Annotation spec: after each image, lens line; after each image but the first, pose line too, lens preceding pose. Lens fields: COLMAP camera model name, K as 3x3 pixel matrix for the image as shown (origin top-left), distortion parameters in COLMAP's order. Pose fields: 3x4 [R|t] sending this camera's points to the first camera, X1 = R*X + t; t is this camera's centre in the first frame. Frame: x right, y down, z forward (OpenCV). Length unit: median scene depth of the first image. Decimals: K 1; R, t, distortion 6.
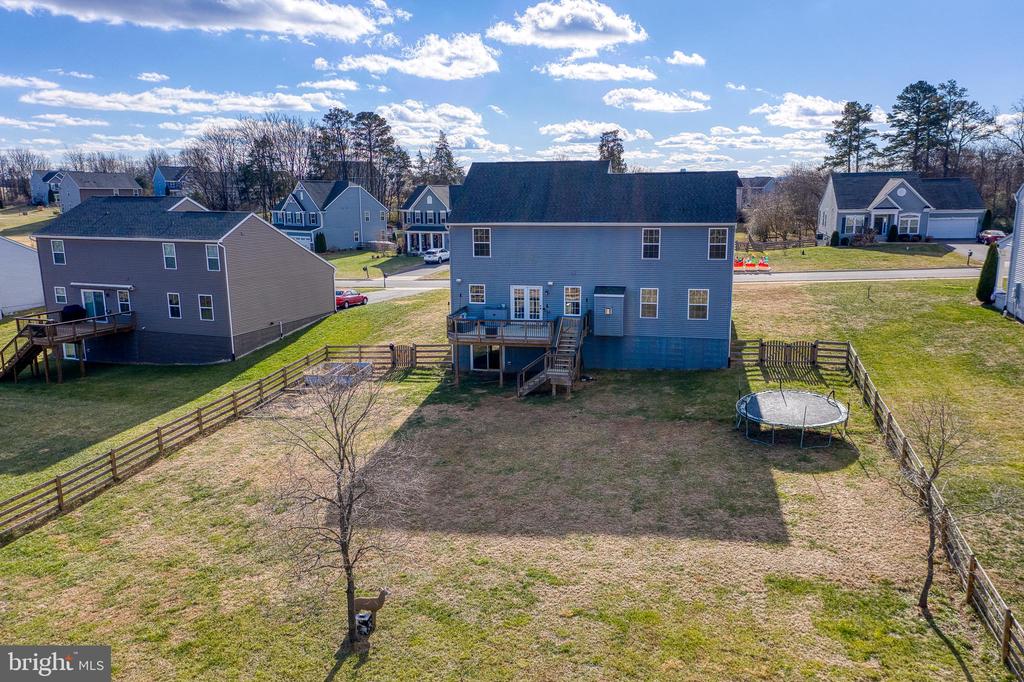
lens RADIAL K [[772.8, 0, 512.0], [0, 772.8, 341.0], [0, 0, 1]] dist [0.069848, 0.002176]
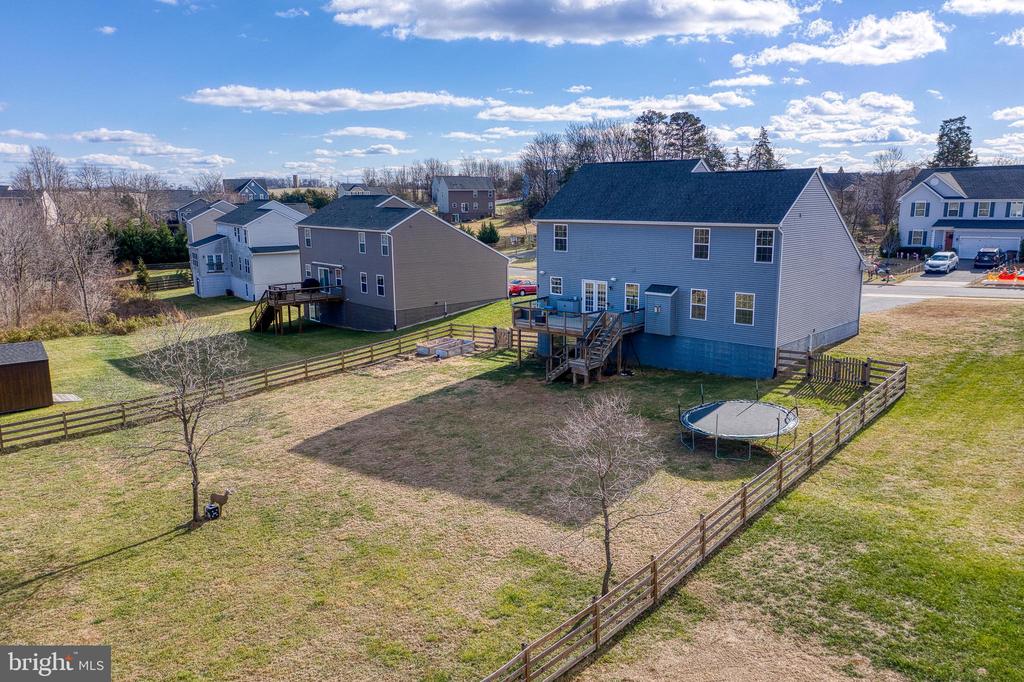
lens RADIAL K [[772.8, 0, 512.0], [0, 772.8, 341.0], [0, 0, 1]] dist [0.069848, 0.002176]
pose [[0.882945, 0.092419, -0.460290, 0.428679], [-0.092180, 0.995475, 0.023053, -0.003706], [0.460338, 0.022075, 0.887469, 0.020874]]
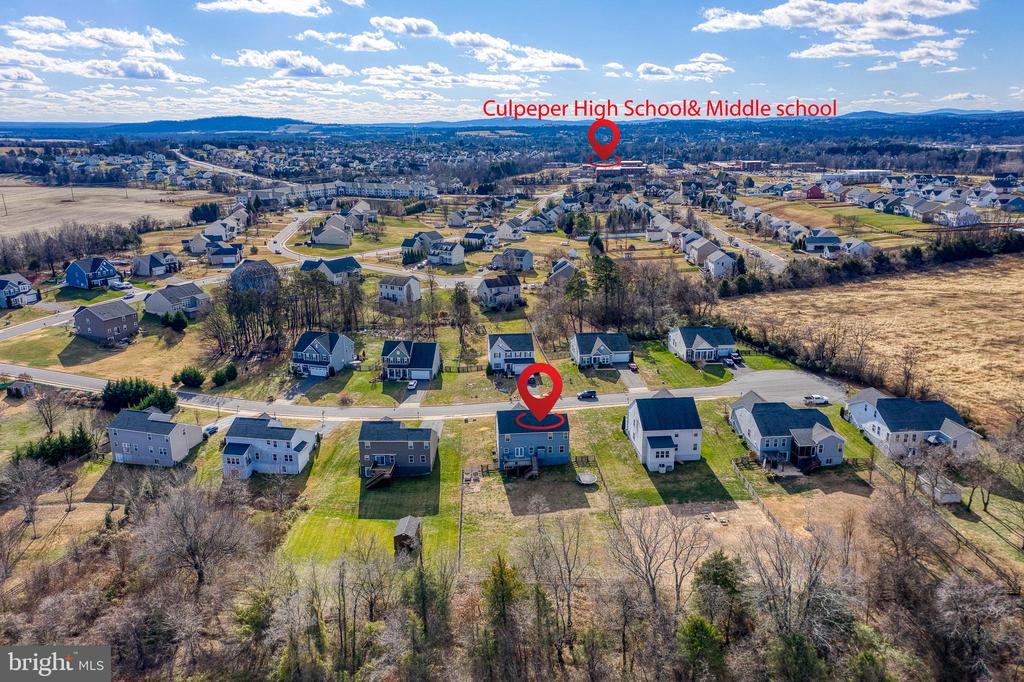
lens RADIAL K [[772.8, 0, 512.0], [0, 772.8, 341.0], [0, 0, 1]] dist [0.069848, 0.002176]
pose [[0.941375, -0.091596, 0.324690, -1.291972], [0.065166, 0.993681, 0.091385, -1.009891], [-0.331009, -0.064869, 0.941395, -2.755152]]
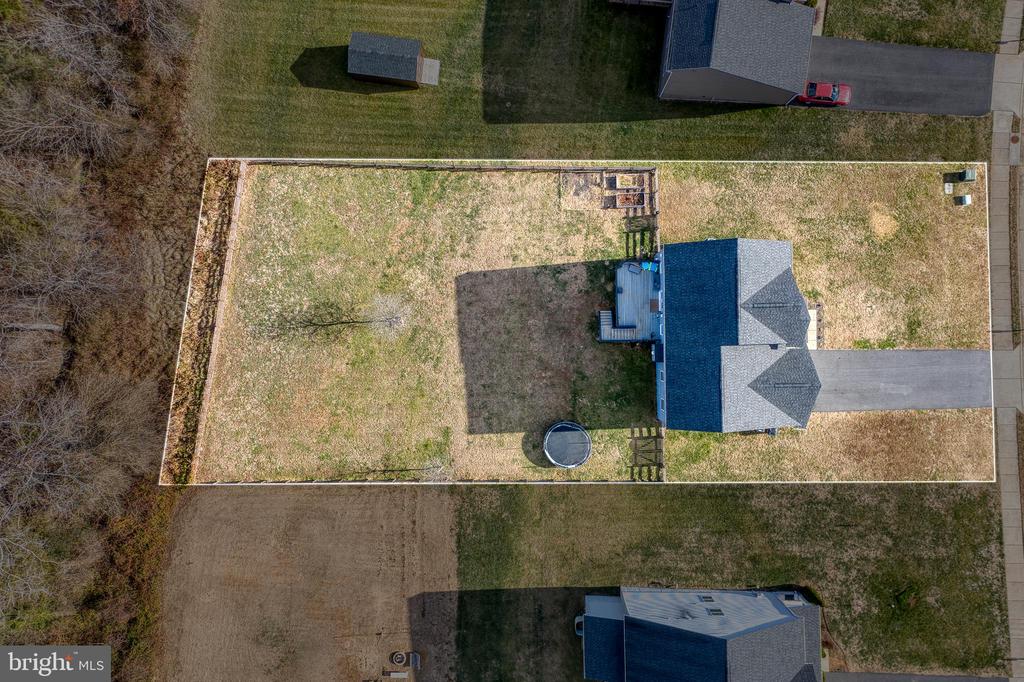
lens RADIAL K [[772.8, 0, 512.0], [0, 772.8, 341.0], [0, 0, 1]] dist [0.069848, 0.002176]
pose [[0.261650, 0.965149, 0.005199, 0.011383], [-0.158144, 0.037558, 0.986702, -1.662492], [0.952119, -0.258992, 0.162459, 0.445191]]
